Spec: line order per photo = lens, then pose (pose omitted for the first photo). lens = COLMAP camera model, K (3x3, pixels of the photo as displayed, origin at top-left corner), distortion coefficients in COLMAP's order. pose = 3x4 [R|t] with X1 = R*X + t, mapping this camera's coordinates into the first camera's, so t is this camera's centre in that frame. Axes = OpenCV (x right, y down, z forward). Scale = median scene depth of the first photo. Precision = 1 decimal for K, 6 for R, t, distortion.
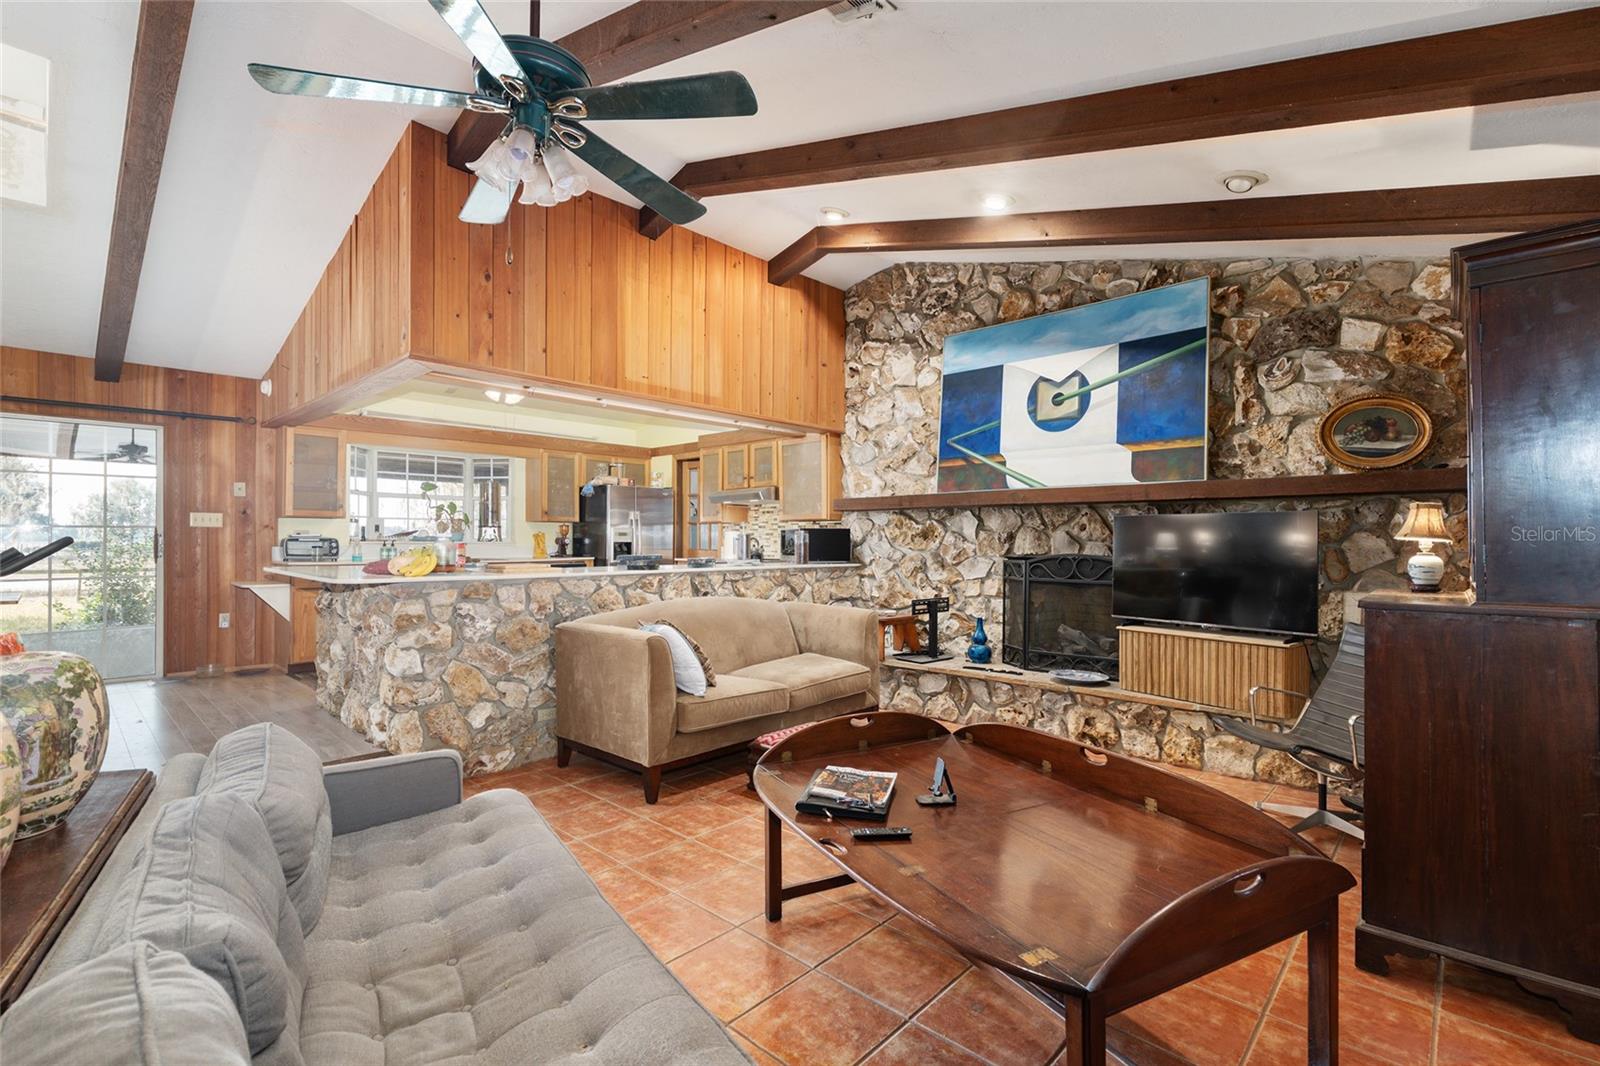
lens RADIAL K [[718.8, 0, 795.3], [0, 718.8, 534.3], [0, 0, 1]] dist [-0.001581, 0.000535]
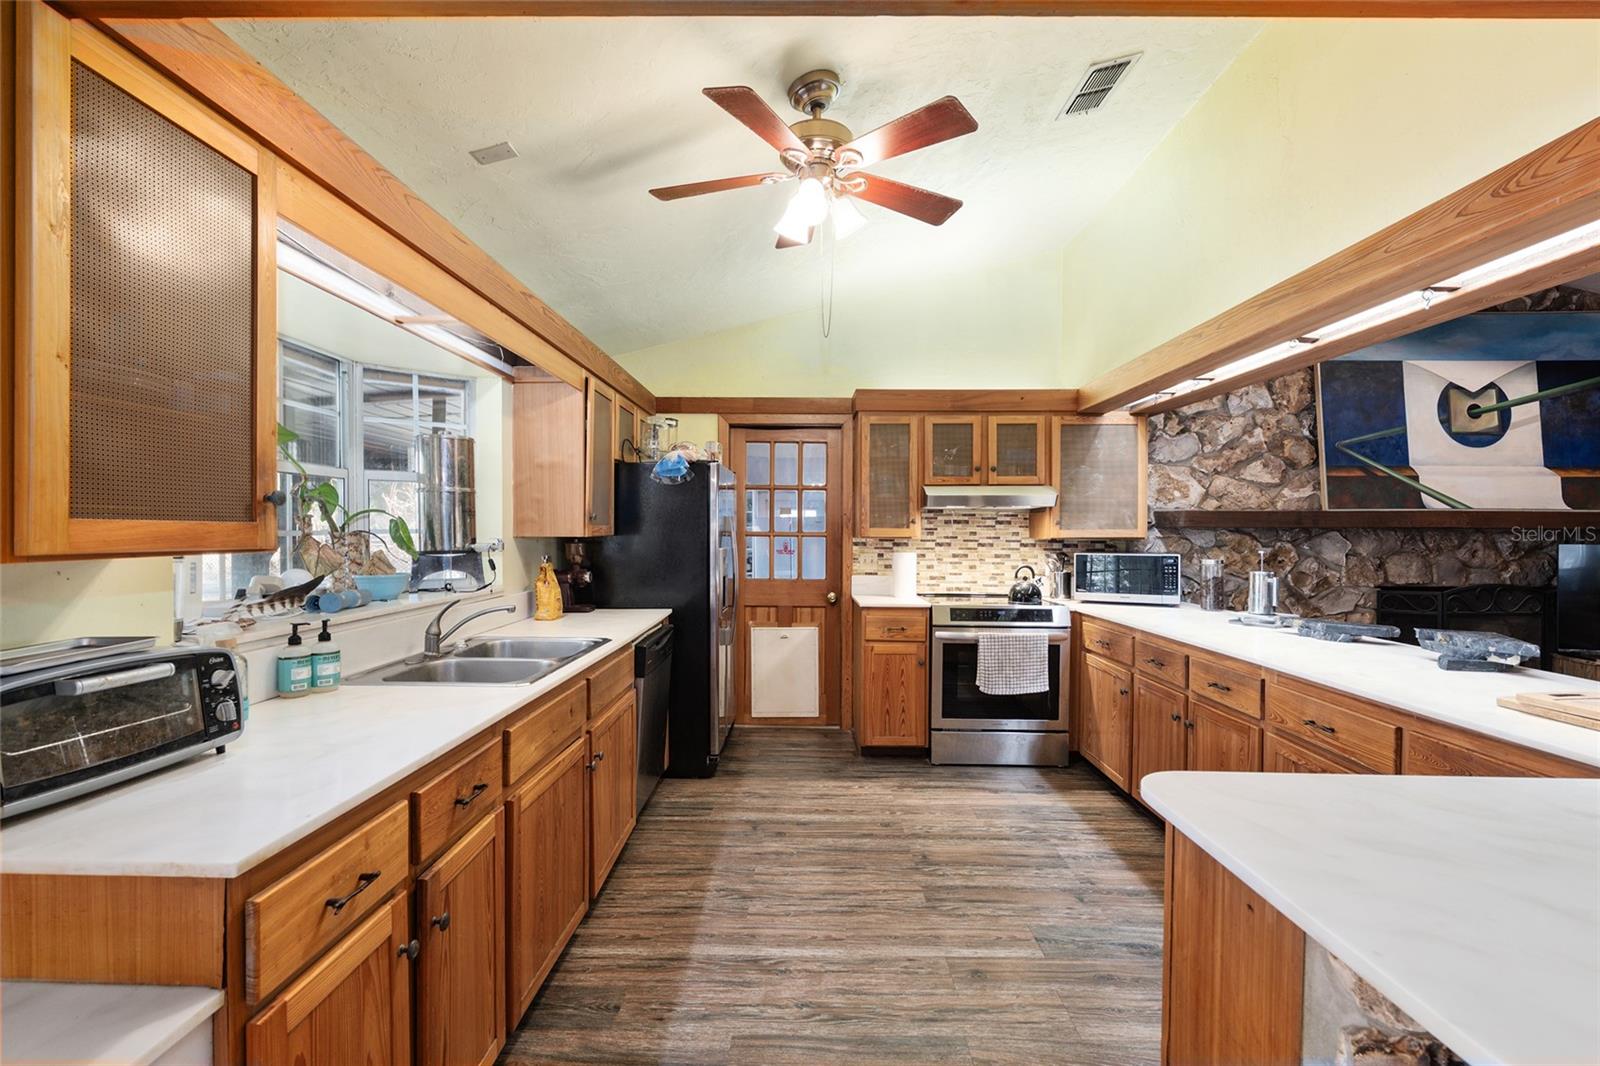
lens RADIAL K [[687.9, 0, 795.0], [0, 687.9, 535.2], [0, 0, 1]] dist [-0.000944, -0.001940]
pose [[0.733689, -0.005992, 0.679459, -0.789547], [-0.007722, 0.999823, 0.017156, -0.039427], [-0.679441, -0.017834, 0.733513, 0.892366]]
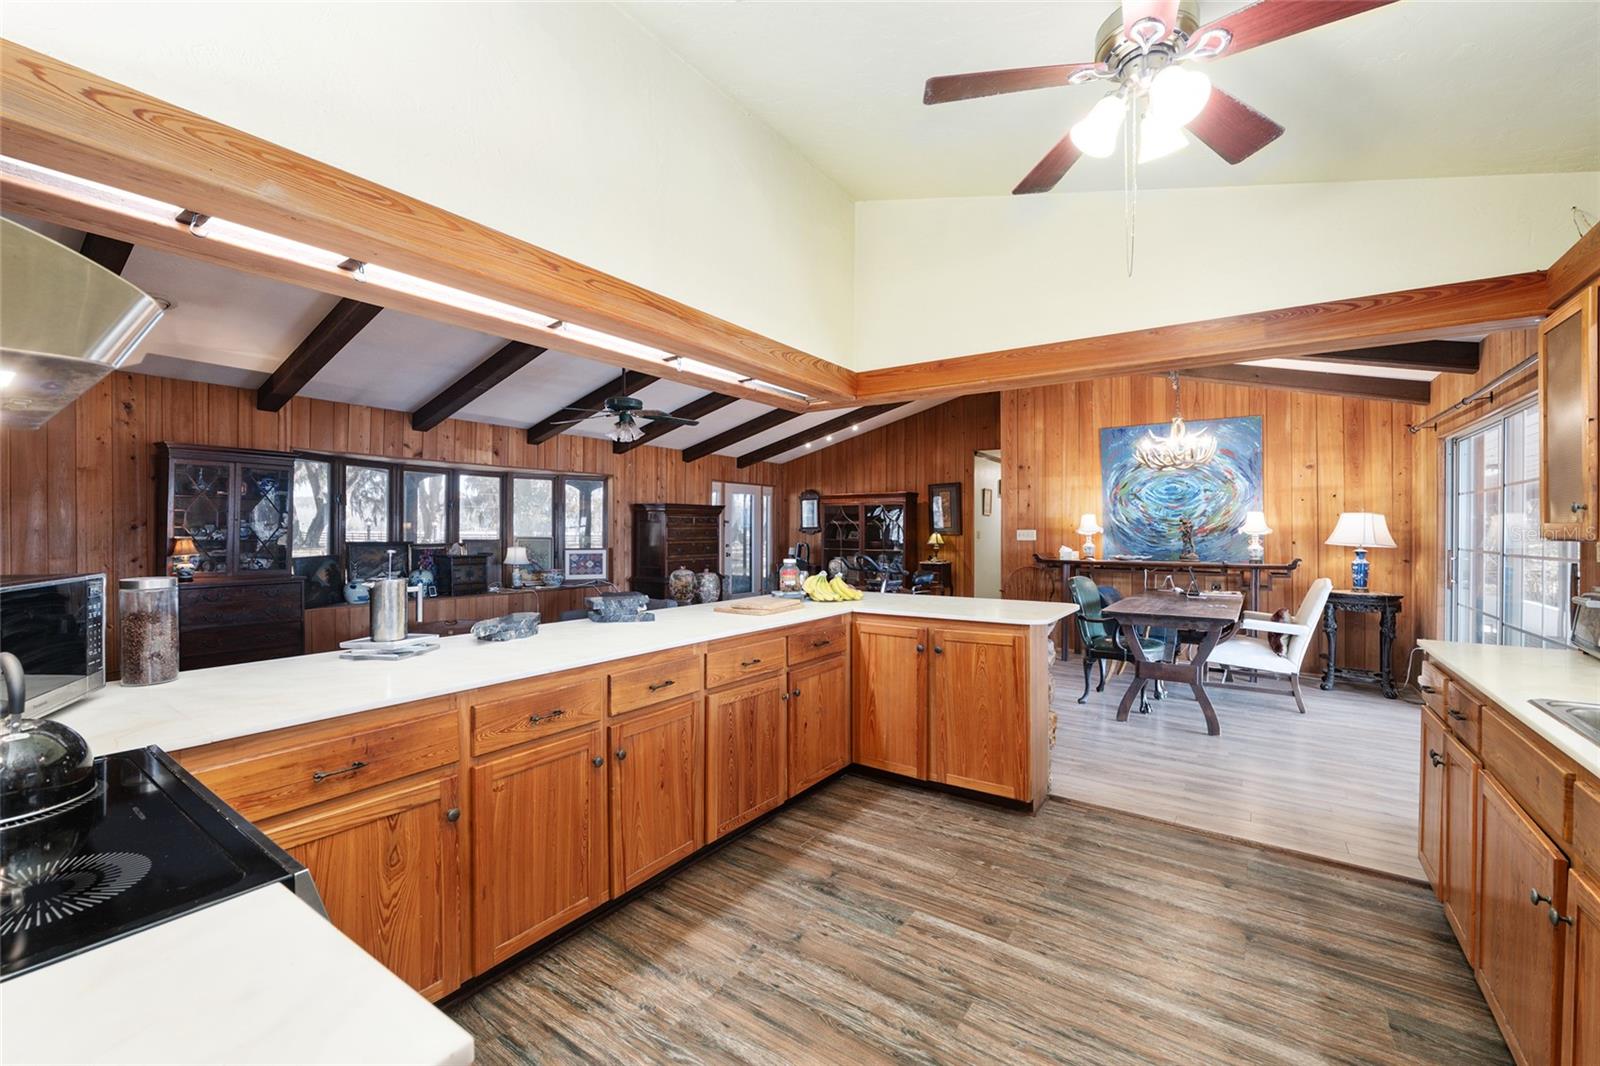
lens RADIAL K [[664.2, 0, 808.5], [0, 664.2, 524.8], [0, 0, 1]] dist [-0.007625, 0.000777]
pose [[-0.986863, -0.007632, -0.161376, -0.263006], [-0.005380, 0.999882, -0.014385, -0.029118], [0.161467, -0.013328, -0.986788, 1.506354]]
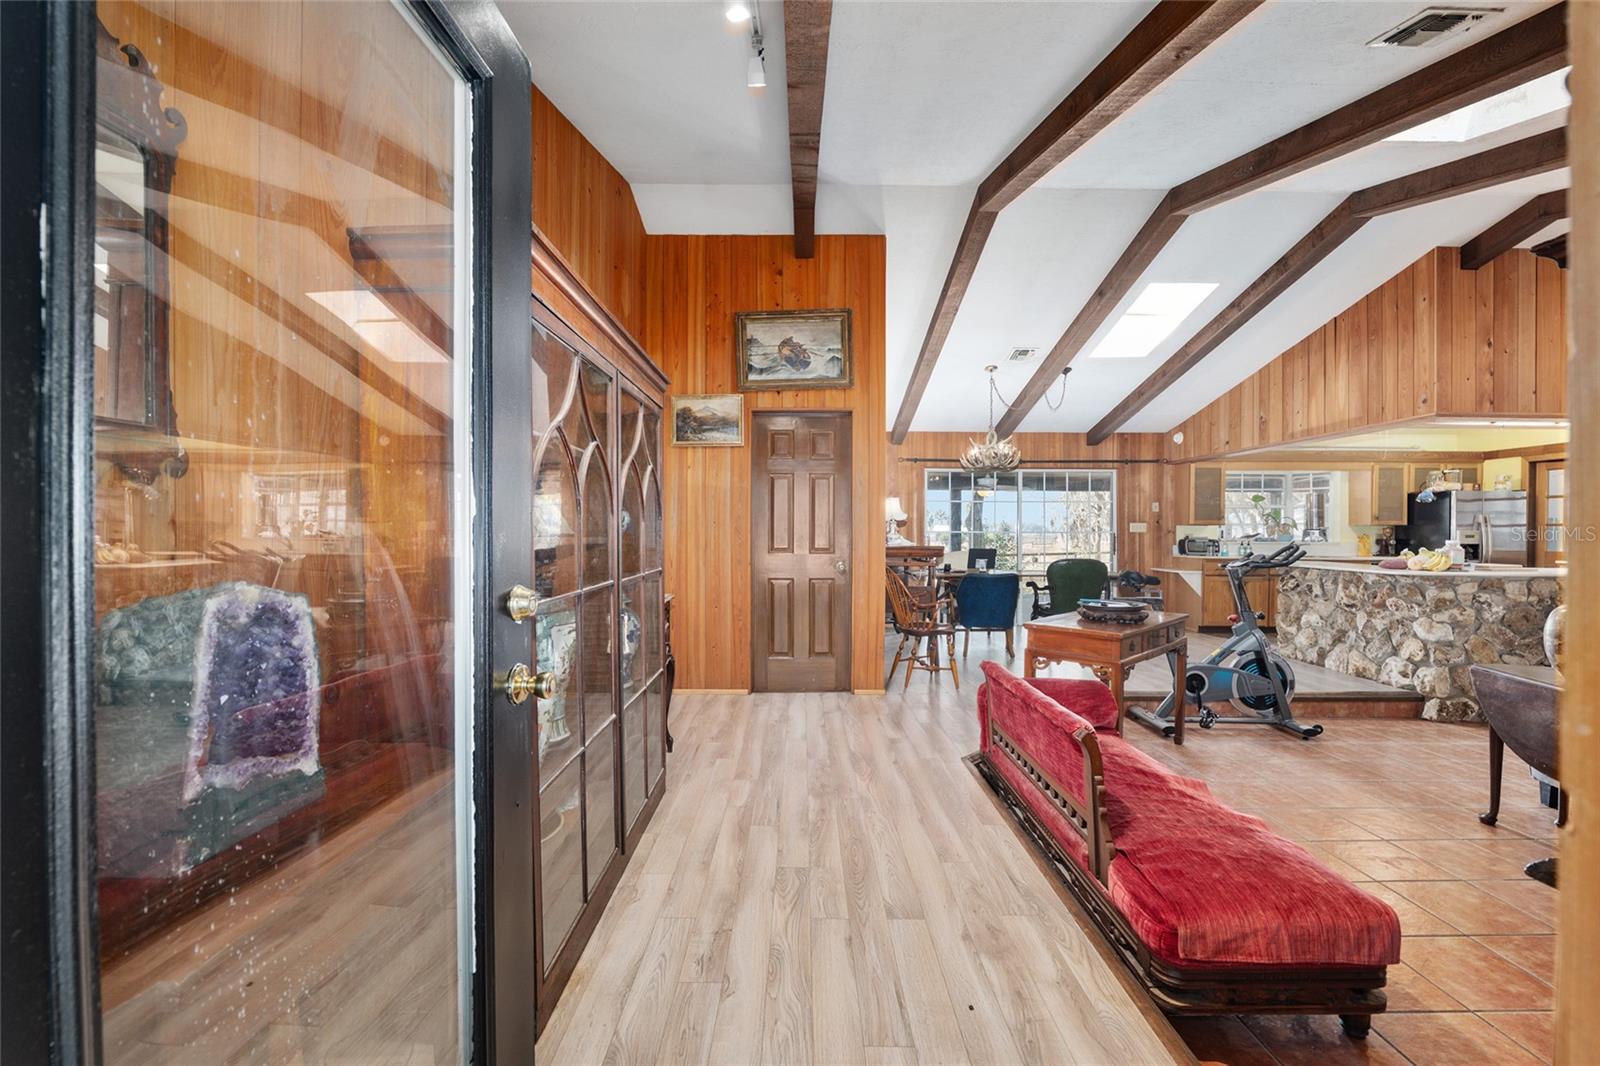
lens RADIAL K [[664.2, 0, 801.5], [0, 664.2, 538.3], [0, 0, 1]] dist [-0.007625, 0.000777]
pose [[0.702284, 0.005164, -0.711879, -0.352560], [0.005149, 0.999911, 0.012333, -0.021122], [0.711879, -0.012327, 0.702194, -0.574957]]
